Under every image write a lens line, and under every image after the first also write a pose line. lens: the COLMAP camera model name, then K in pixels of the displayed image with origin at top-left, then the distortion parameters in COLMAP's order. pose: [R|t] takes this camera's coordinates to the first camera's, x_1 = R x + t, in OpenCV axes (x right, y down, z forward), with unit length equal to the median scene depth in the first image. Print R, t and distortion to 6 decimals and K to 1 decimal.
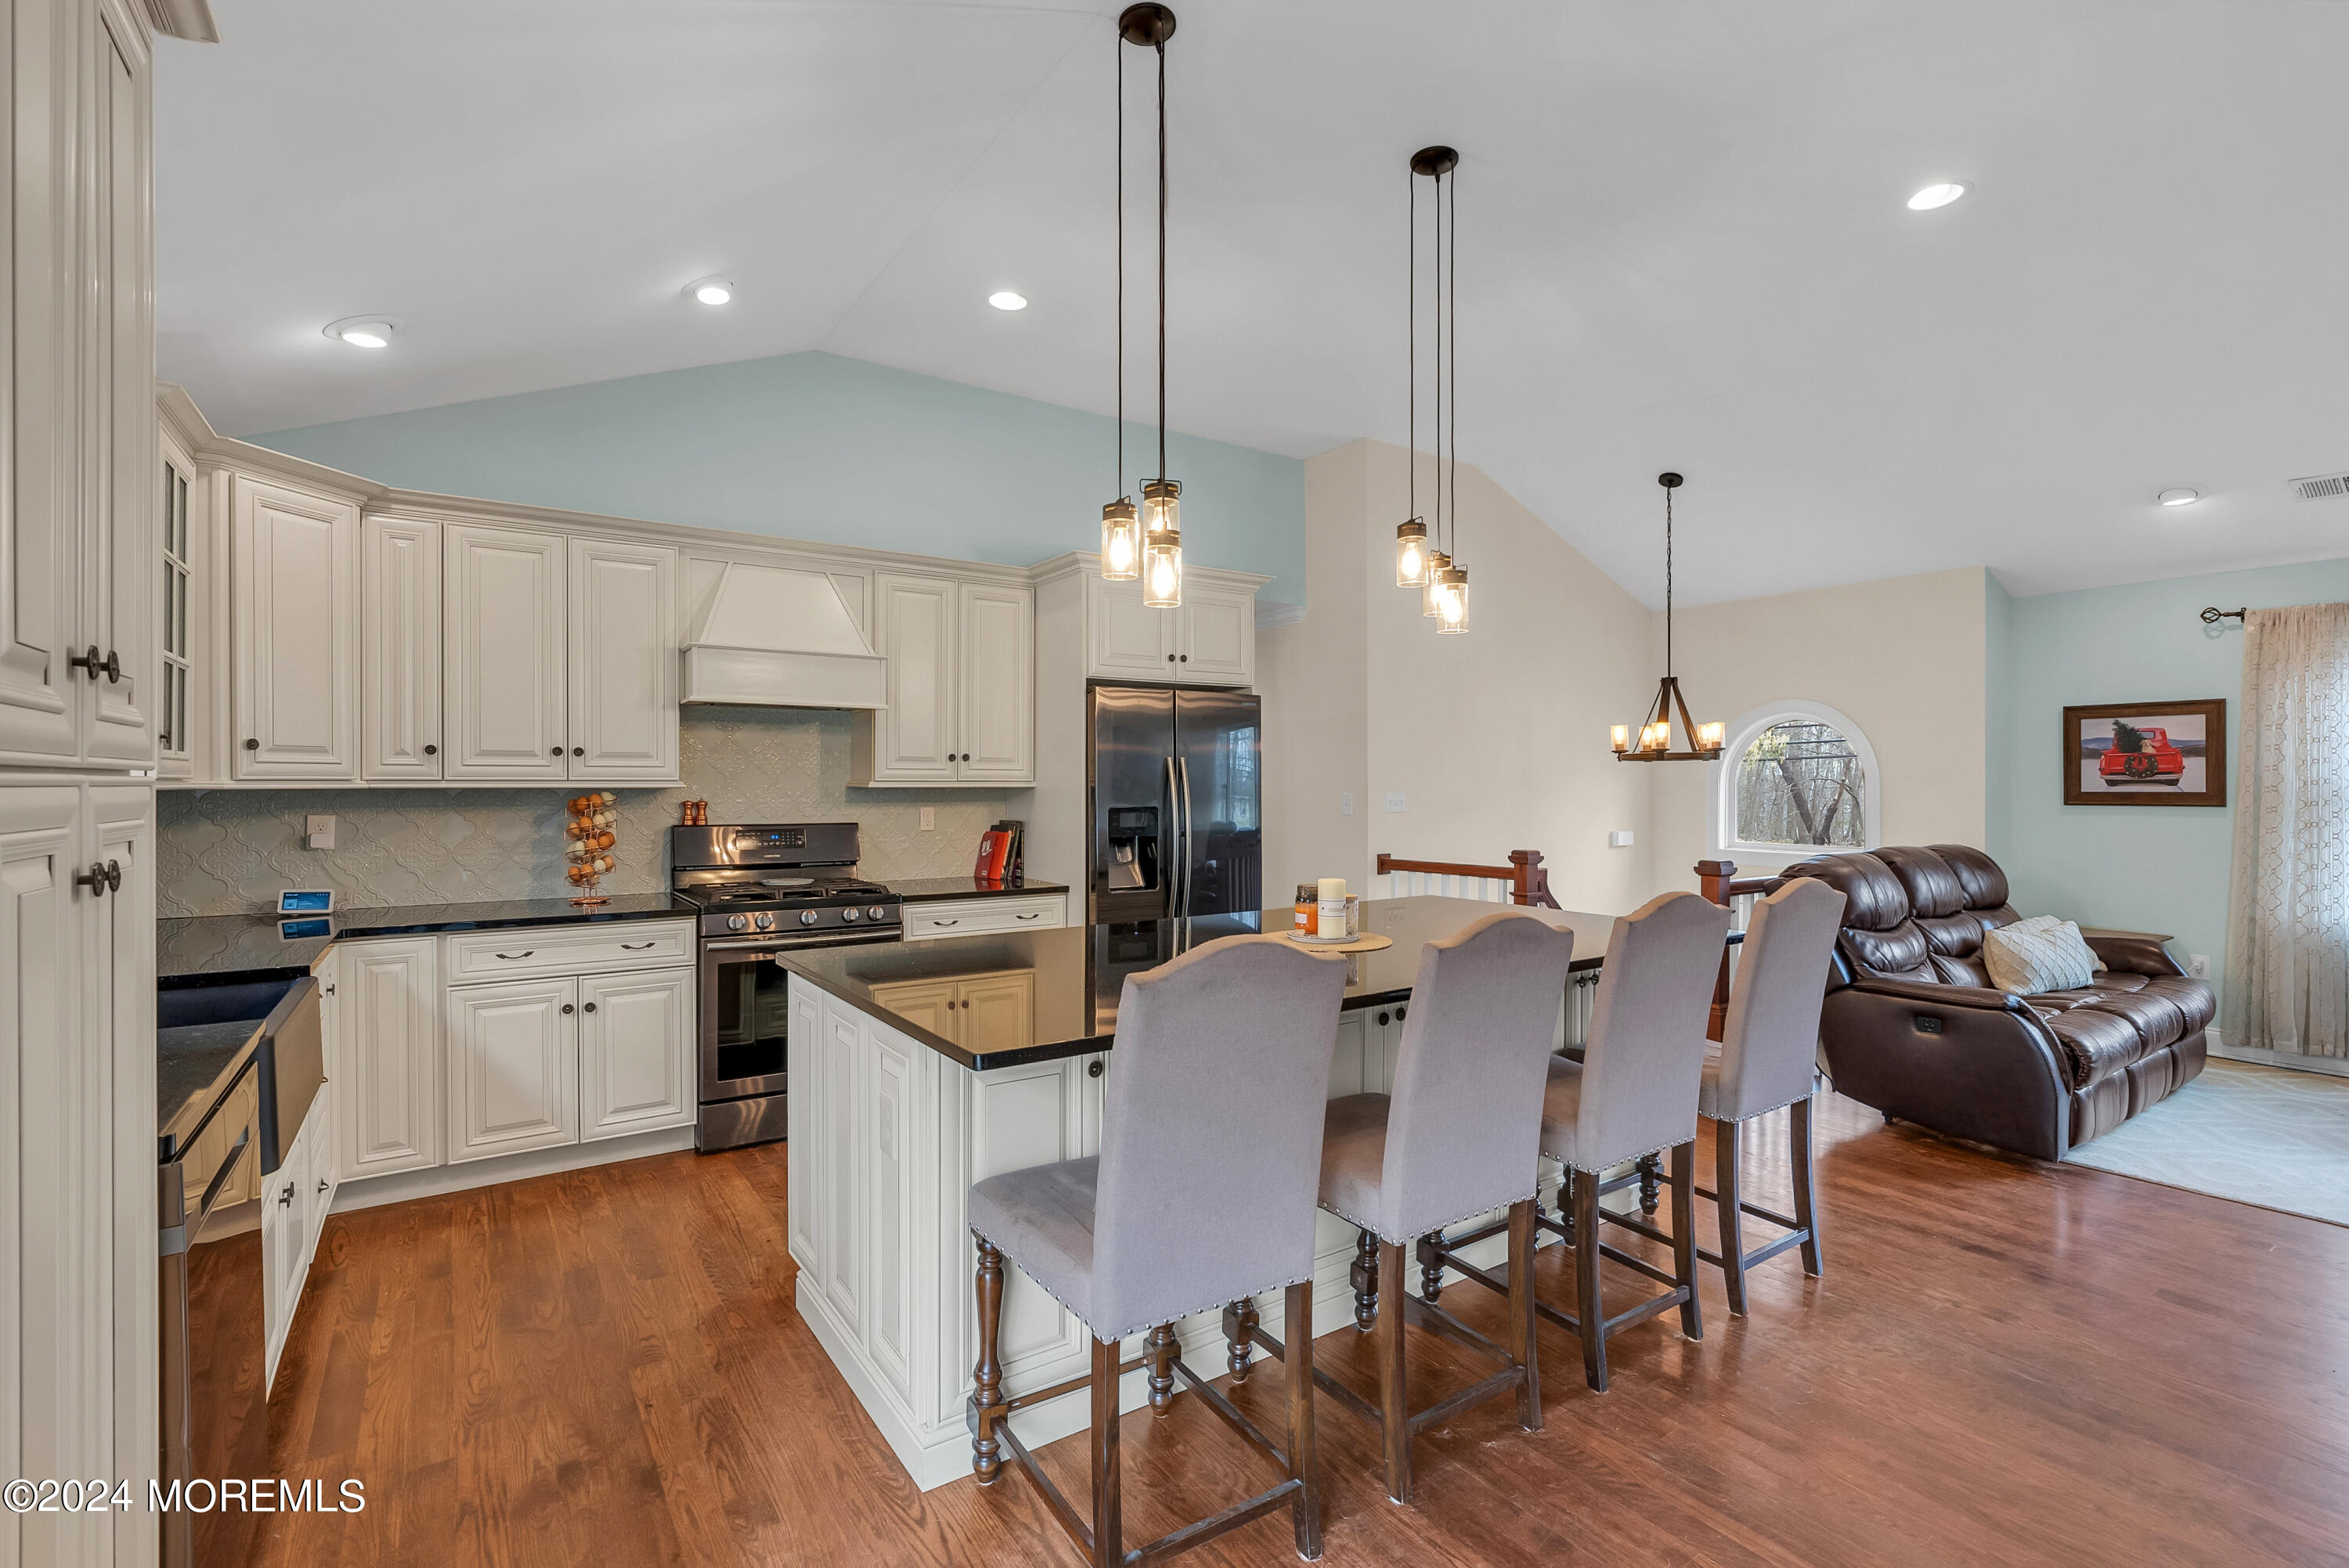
lens RADIAL K [[1055.5, 0, 1168.7], [0, 1055.5, 783.8], [0, 0, 1]] dist [-0.007506, 0.001475]
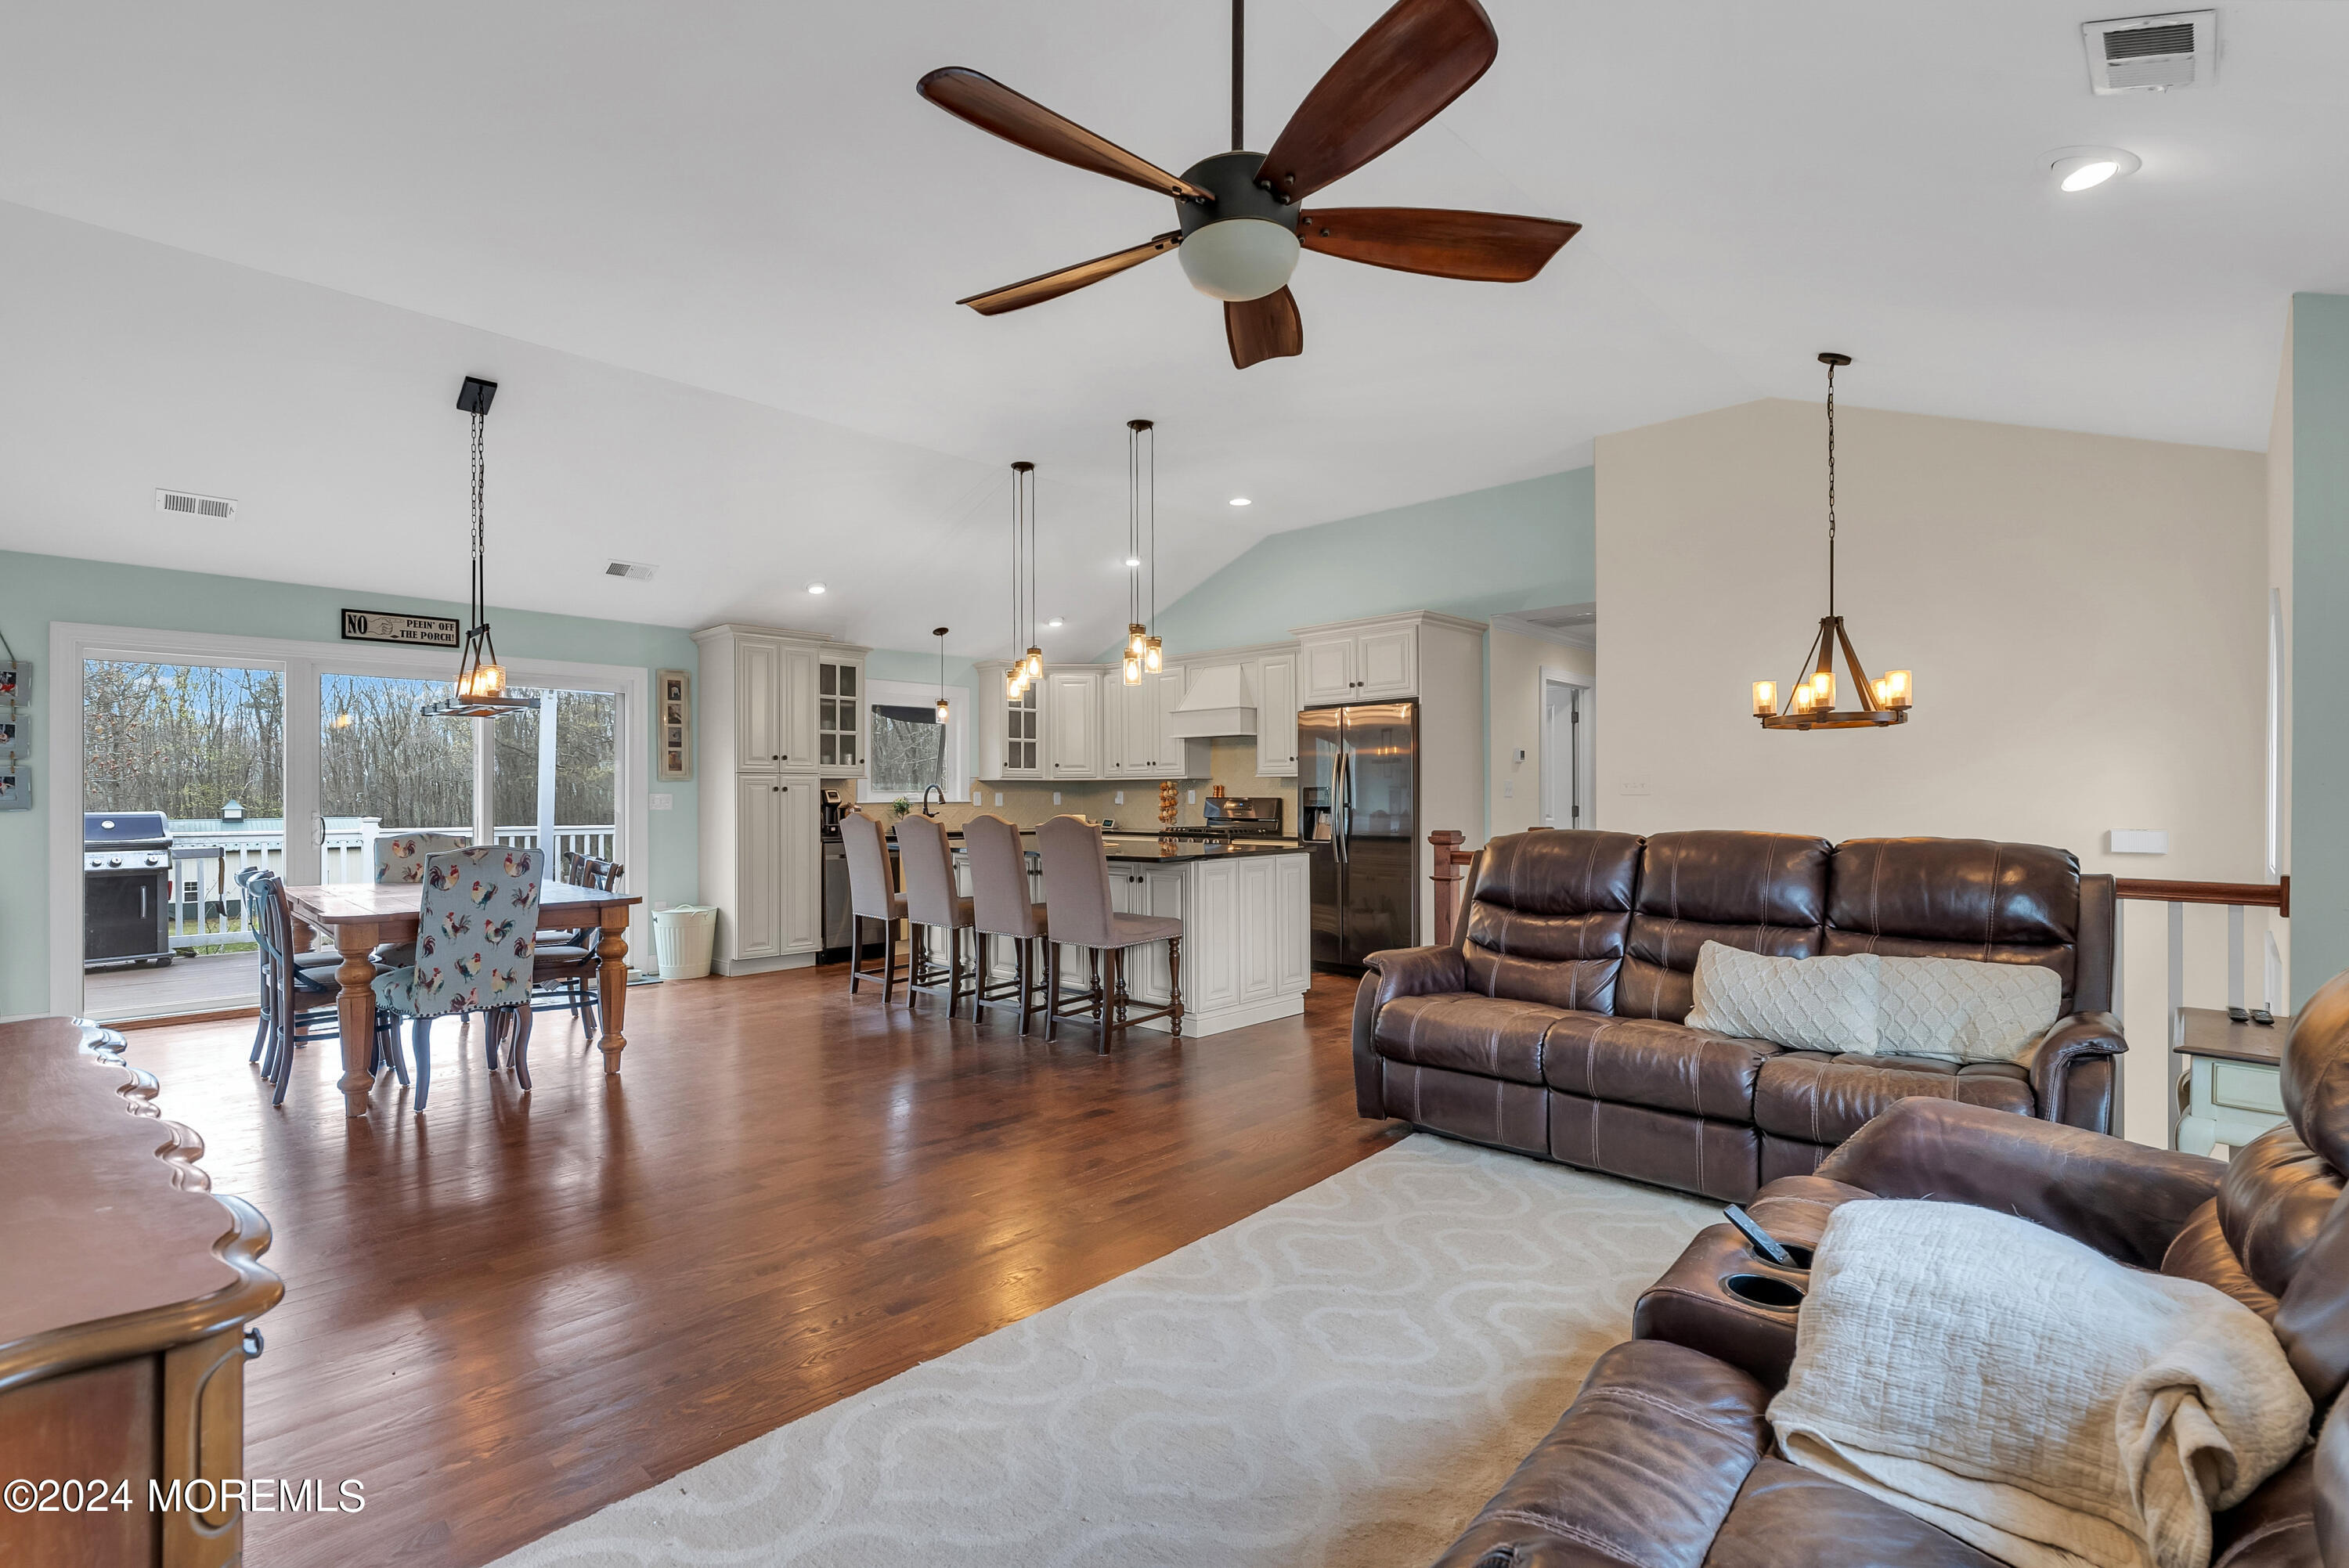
lens RADIAL K [[1055.5, 0, 1168.7], [0, 1055.5, 783.8], [0, 0, 1]] dist [-0.007506, 0.001475]
pose [[0.207317, -0.012797, -0.978190, 1.247542], [0.002934, 0.999918, -0.012459, 0.031580], [0.978269, -0.000287, 0.207338, 0.406276]]
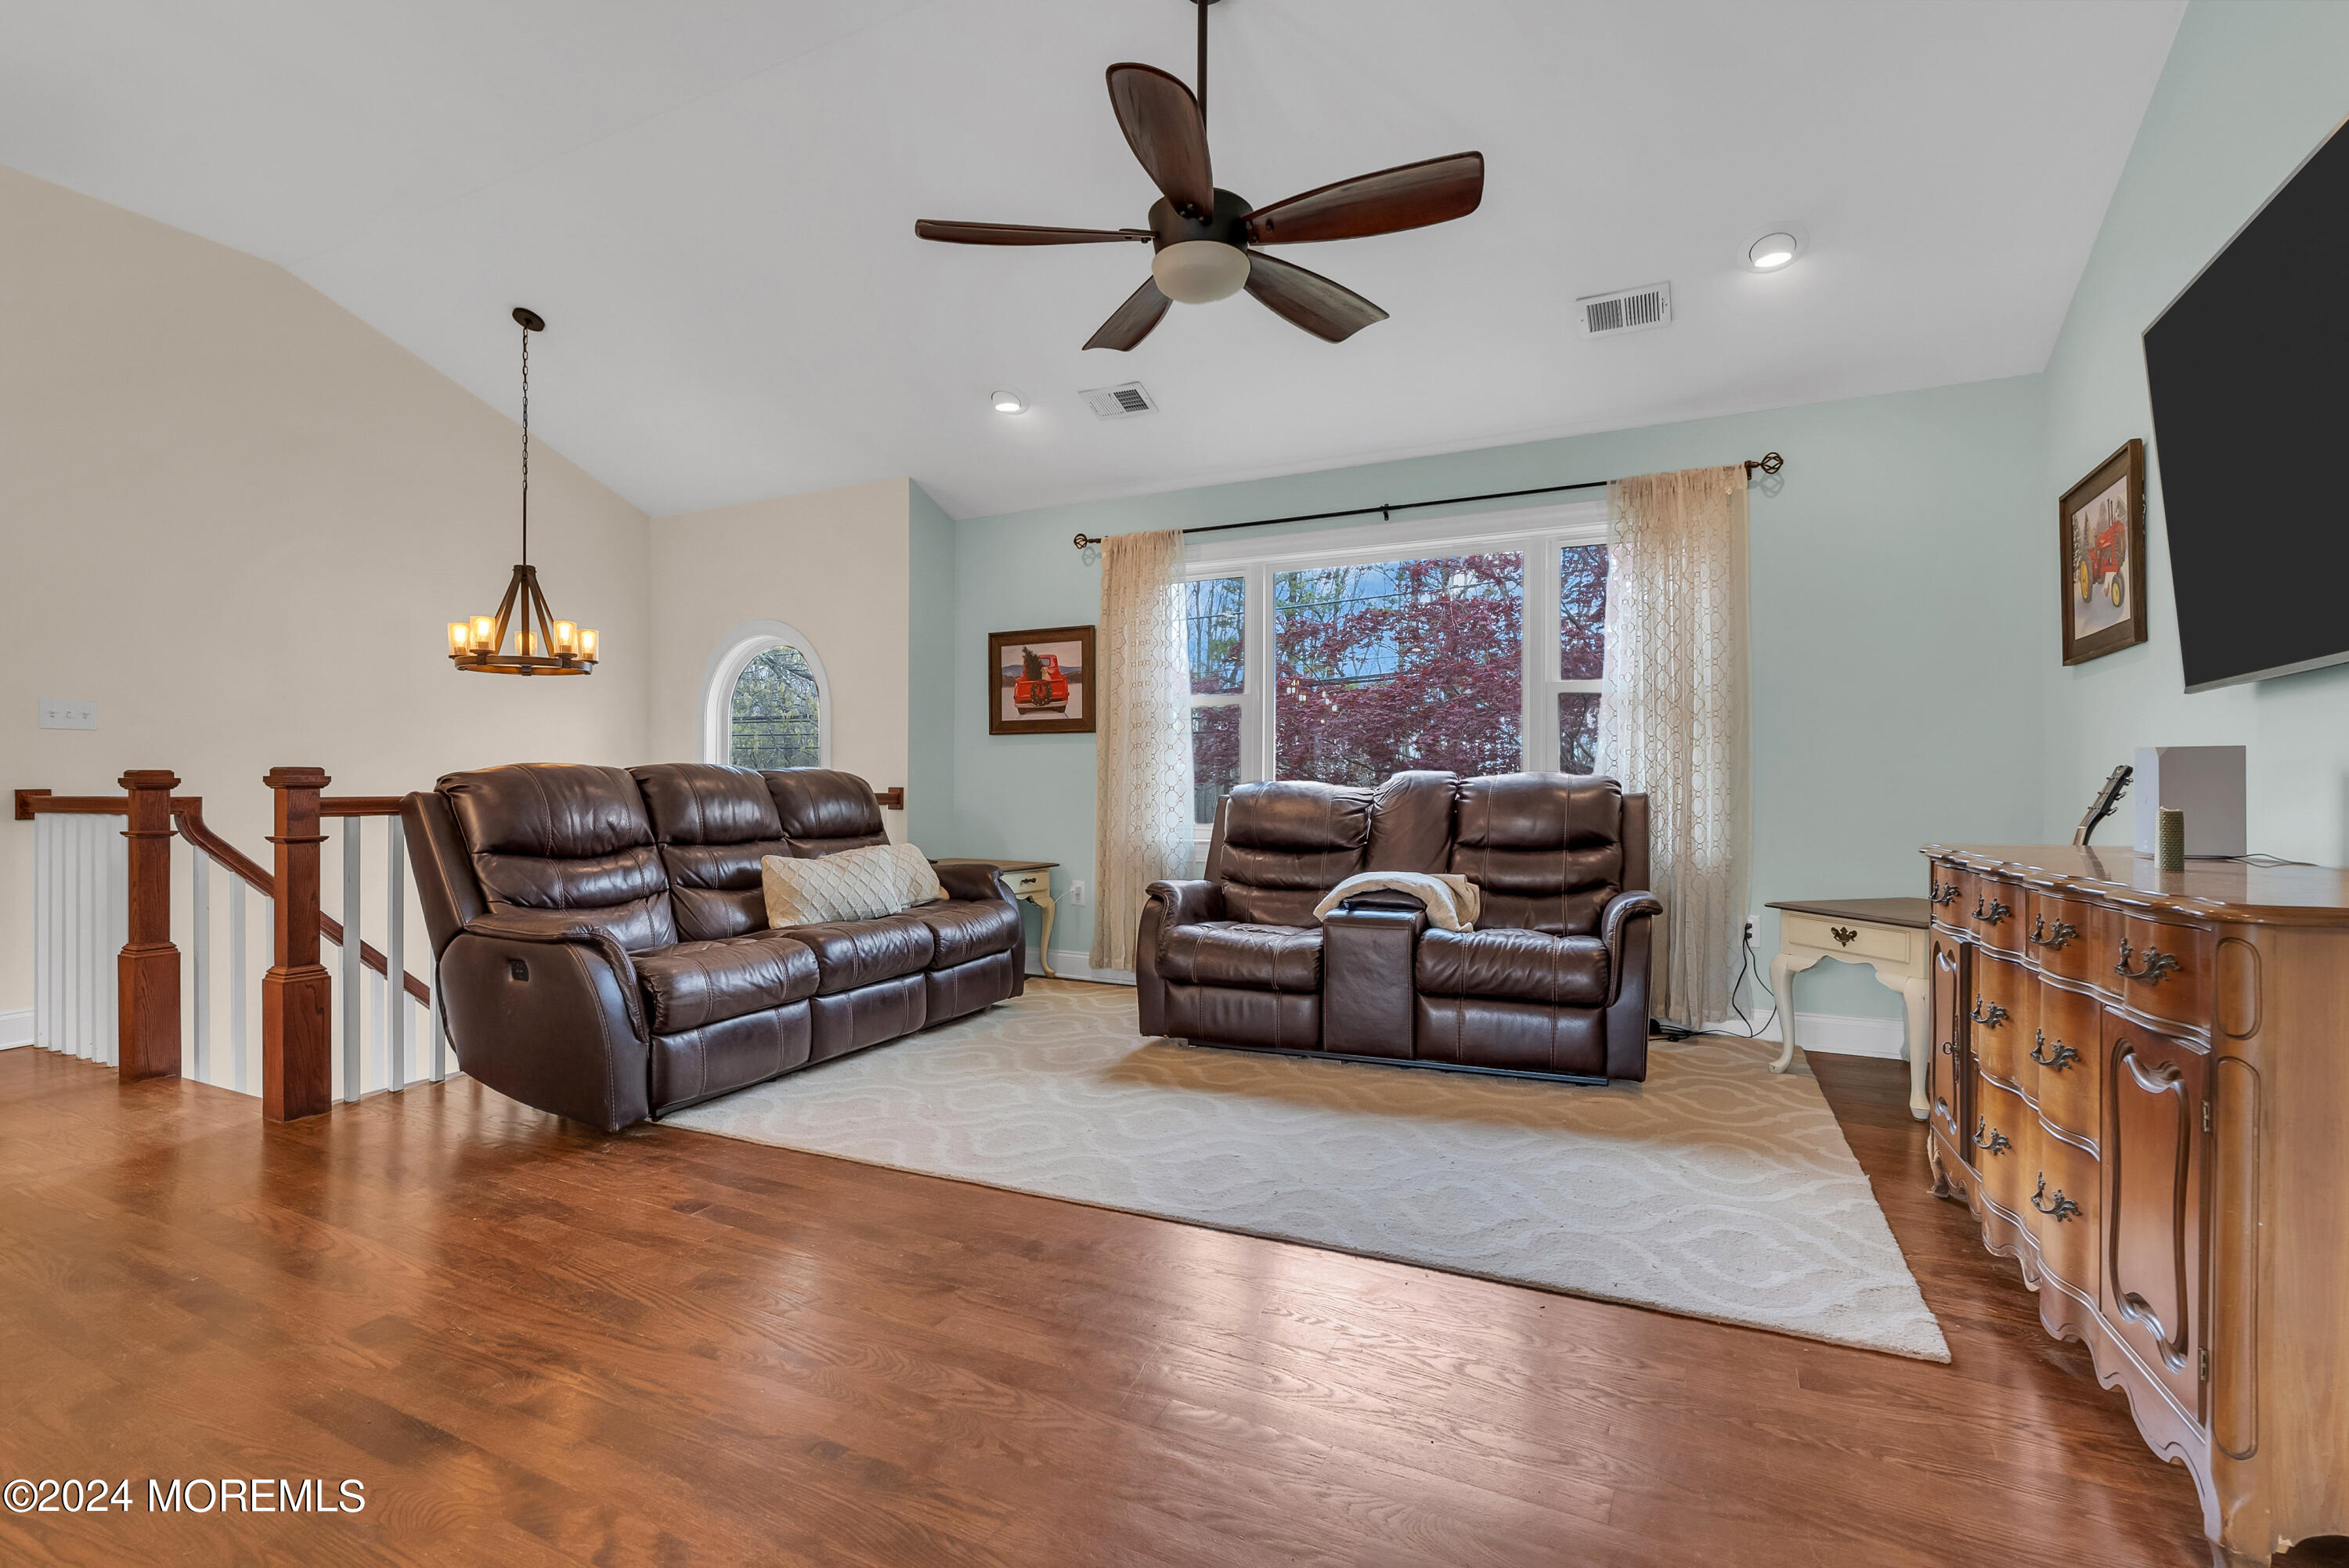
lens RADIAL K [[1071.4, 0, 1164.4], [0, 1071.4, 772.5], [0, 0, 1]] dist [-0.003137, 0.000042]
pose [[0.873404, 0.002736, 0.486988, 0.558989], [0.000658, 0.999977, -0.006800, 0.067206], [-0.486995, 0.006260, 0.873382, 0.065953]]
